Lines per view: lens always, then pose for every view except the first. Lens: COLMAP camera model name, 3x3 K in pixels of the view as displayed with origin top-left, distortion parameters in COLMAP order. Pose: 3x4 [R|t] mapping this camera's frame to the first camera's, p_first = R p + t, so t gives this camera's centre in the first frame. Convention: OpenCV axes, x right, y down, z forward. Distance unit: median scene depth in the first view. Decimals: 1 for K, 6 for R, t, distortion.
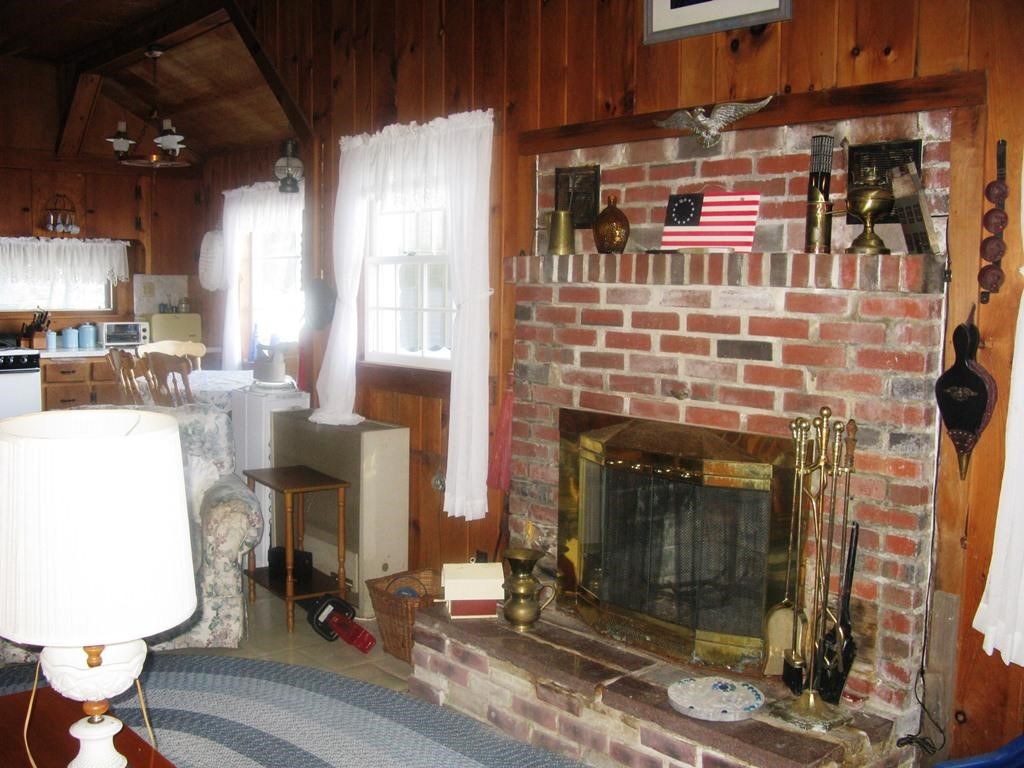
lens RADIAL K [[1052.0, 0, 501.4], [0, 1052.0, 389.0], [0, 0, 1]] dist [-0.207499, 0.253785]
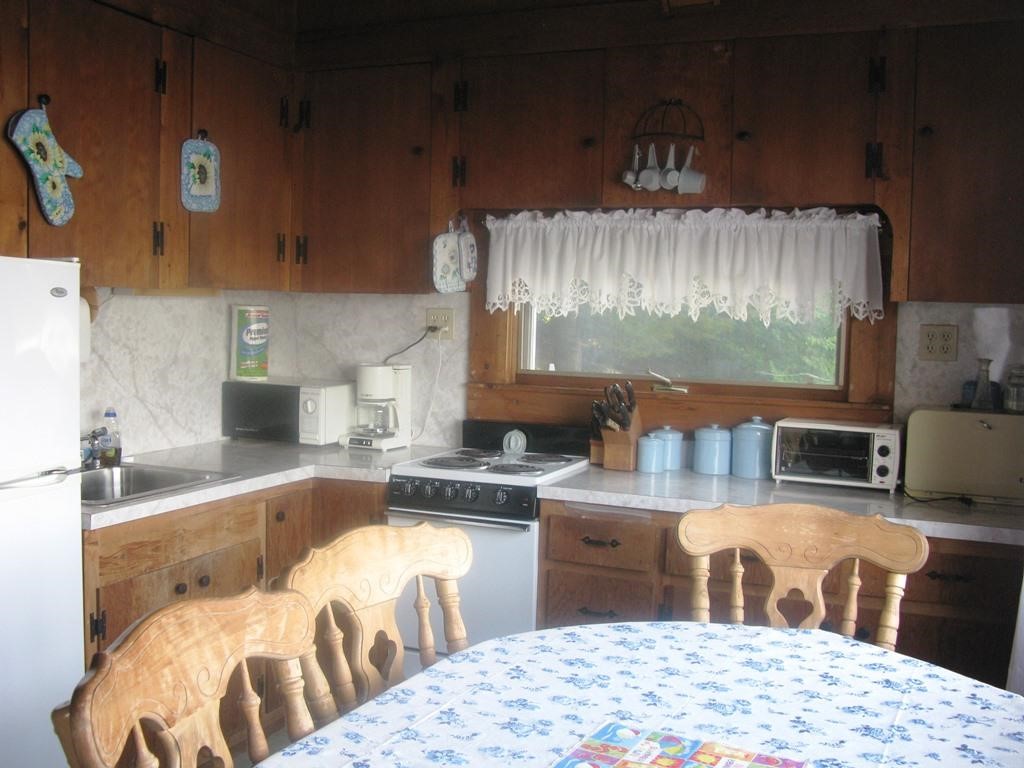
lens RADIAL K [[1052.0, 0, 501.4], [0, 1052.0, 389.0], [0, 0, 1]] dist [-0.207499, 0.253785]
pose [[0.435626, 0.063916, -0.897856, -0.169119], [-0.110878, 0.993690, 0.016942, -0.151464], [0.893273, 0.092172, 0.439964, 1.538707]]
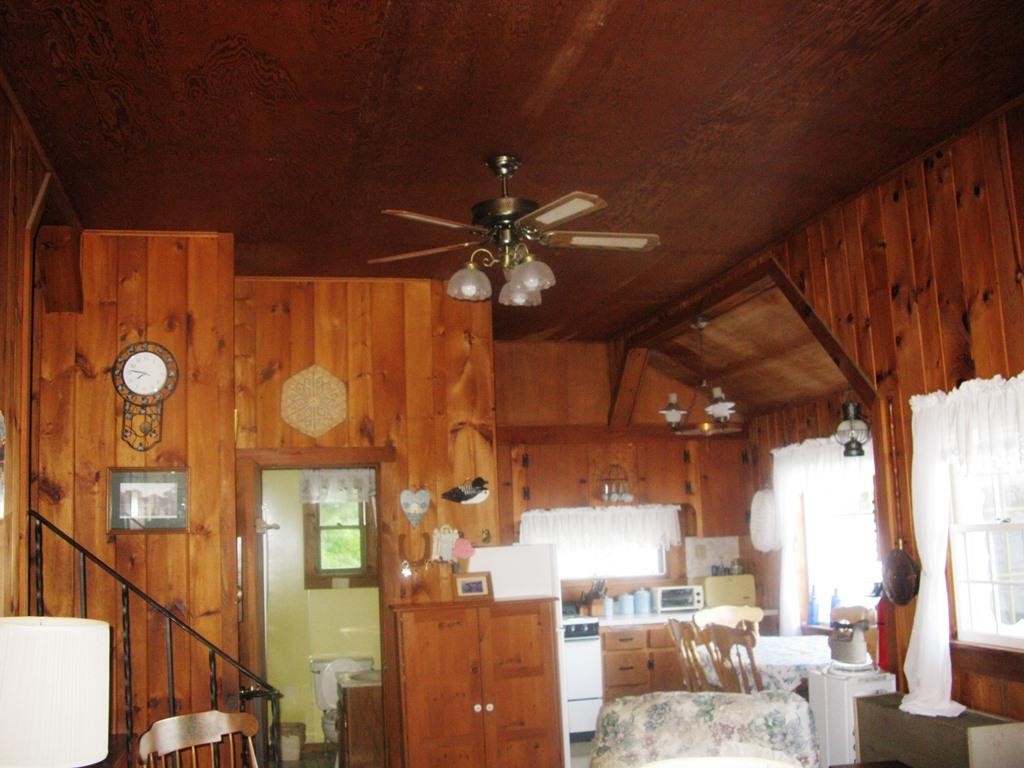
lens RADIAL K [[1052.0, 0, 501.4], [0, 1052.0, 389.0], [0, 0, 1]] dist [-0.207499, 0.253785]
pose [[0.878059, -0.107591, -0.466302, -0.058318], [-0.001249, 0.973881, -0.227057, -0.048470], [0.478551, 0.199952, 0.854990, 0.038242]]
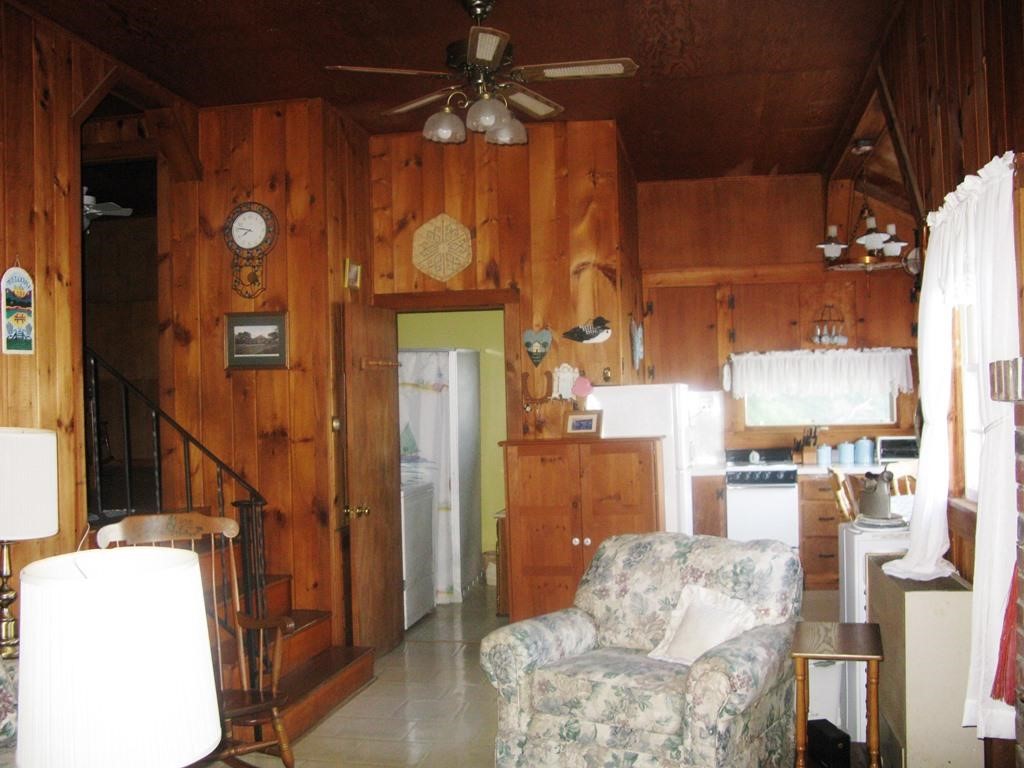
lens RADIAL K [[1056.1, 0, 512.0], [0, 1056.1, 384.0], [0, 0, 1]] dist [-0.203771, 0.312088]
pose [[0.609209, -0.033187, -0.792315, 0.333605], [-0.051340, 0.995377, -0.081167, -0.040286], [0.791346, 0.090125, 0.604689, 0.332857]]
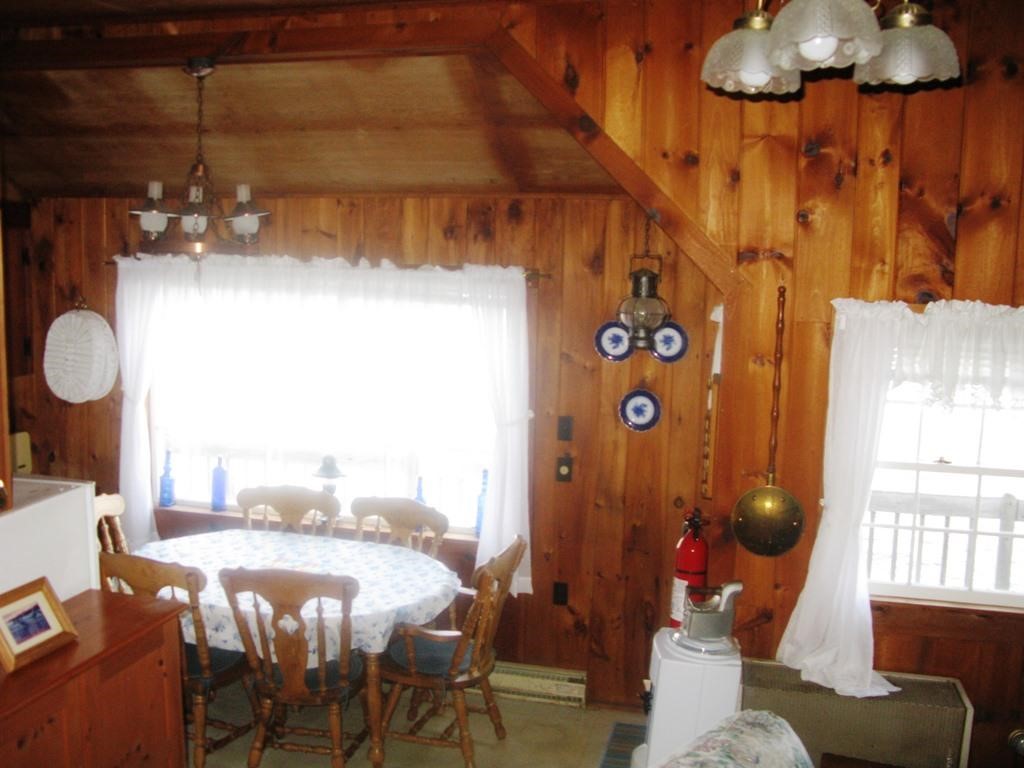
lens RADIAL K [[1052.0, 0, 501.4], [0, 1052.0, 389.0], [0, 0, 1]] dist [-0.207499, 0.253785]
pose [[0.820195, -0.067364, 0.568103, -0.923005], [0.040982, 0.997410, 0.059103, -0.281966], [-0.570614, -0.025193, 0.820832, 0.660256]]
